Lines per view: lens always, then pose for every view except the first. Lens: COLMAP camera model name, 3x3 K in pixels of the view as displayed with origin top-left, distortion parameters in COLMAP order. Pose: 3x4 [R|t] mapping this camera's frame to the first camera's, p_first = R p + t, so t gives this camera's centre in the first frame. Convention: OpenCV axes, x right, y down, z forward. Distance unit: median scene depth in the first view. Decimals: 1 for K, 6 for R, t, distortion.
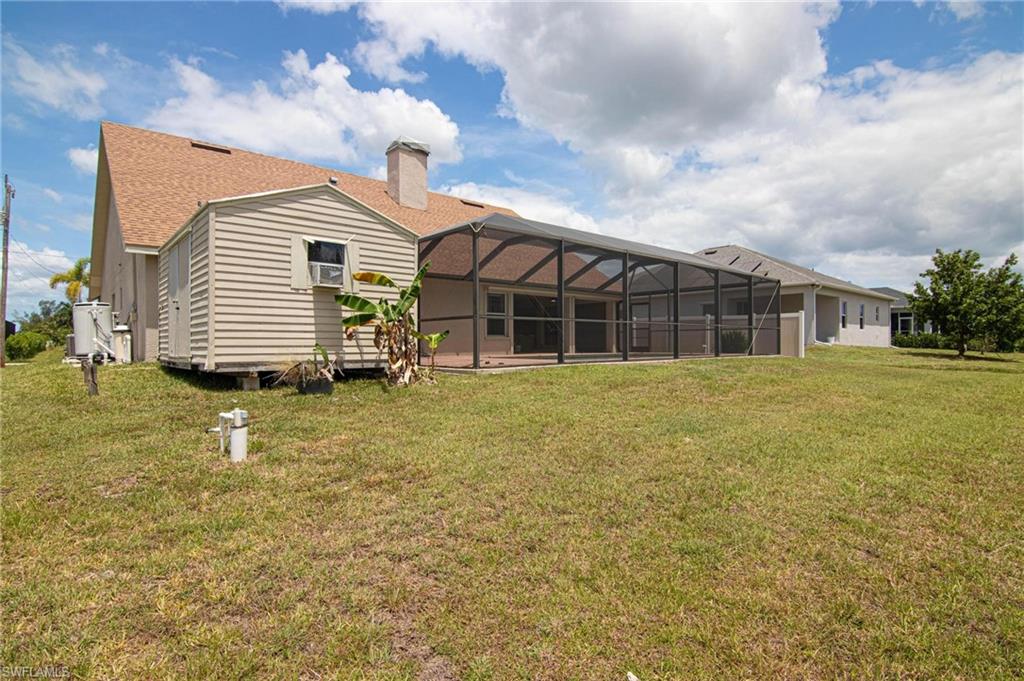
lens RADIAL K [[520.4, 0, 512.7], [0, 520.4, 338.8], [0, 0, 1]] dist [-0.008223, -0.008093]
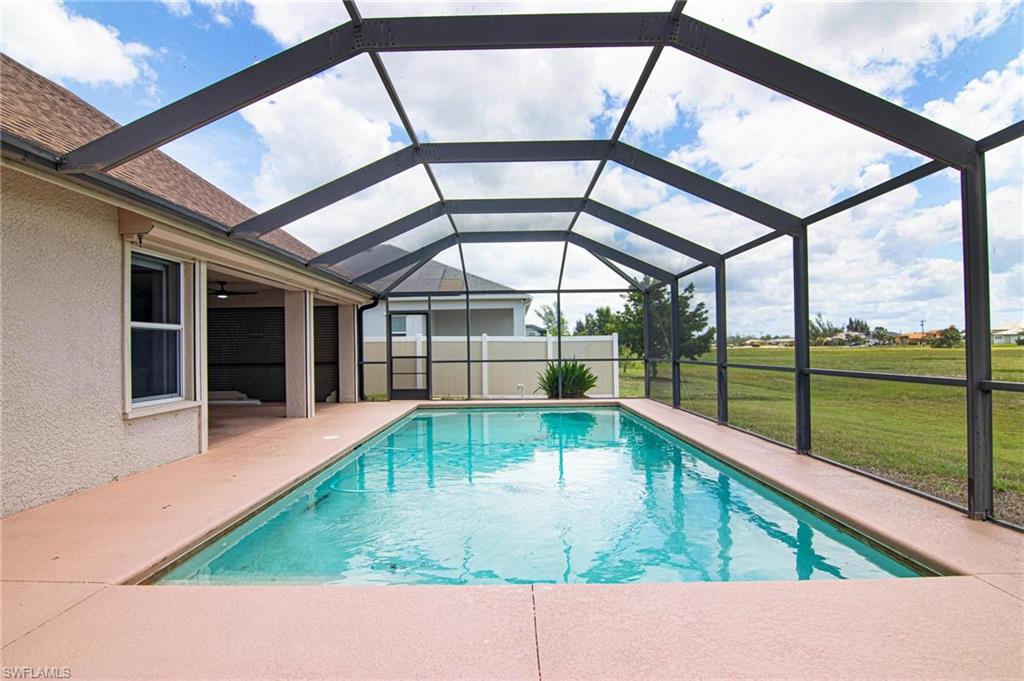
lens RADIAL K [[520.4, 0, 512.8], [0, 520.4, 347.5], [0, 0, 1]] dist [-0.008223, -0.008093]
pose [[0.660269, -0.004017, 0.751019, -0.111027], [0.006809, 0.999977, -0.000638, -0.031826], [-0.750998, 0.005534, 0.660281, 0.610019]]
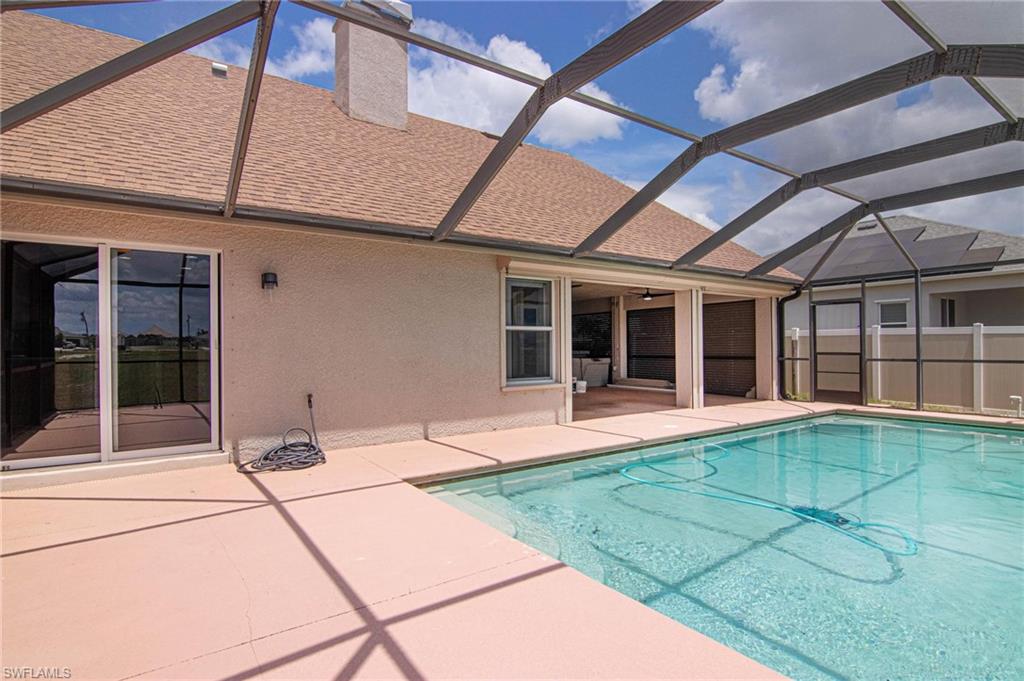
lens RADIAL K [[520.4, 0, 518.3], [0, 520.4, 337.8], [0, 0, 1]] dist [-0.008223, -0.008093]
pose [[0.994766, -0.004478, -0.102082, 0.001184], [0.003527, 0.999949, -0.009496, -0.033900], [0.102120, 0.009086, 0.994731, 0.544842]]
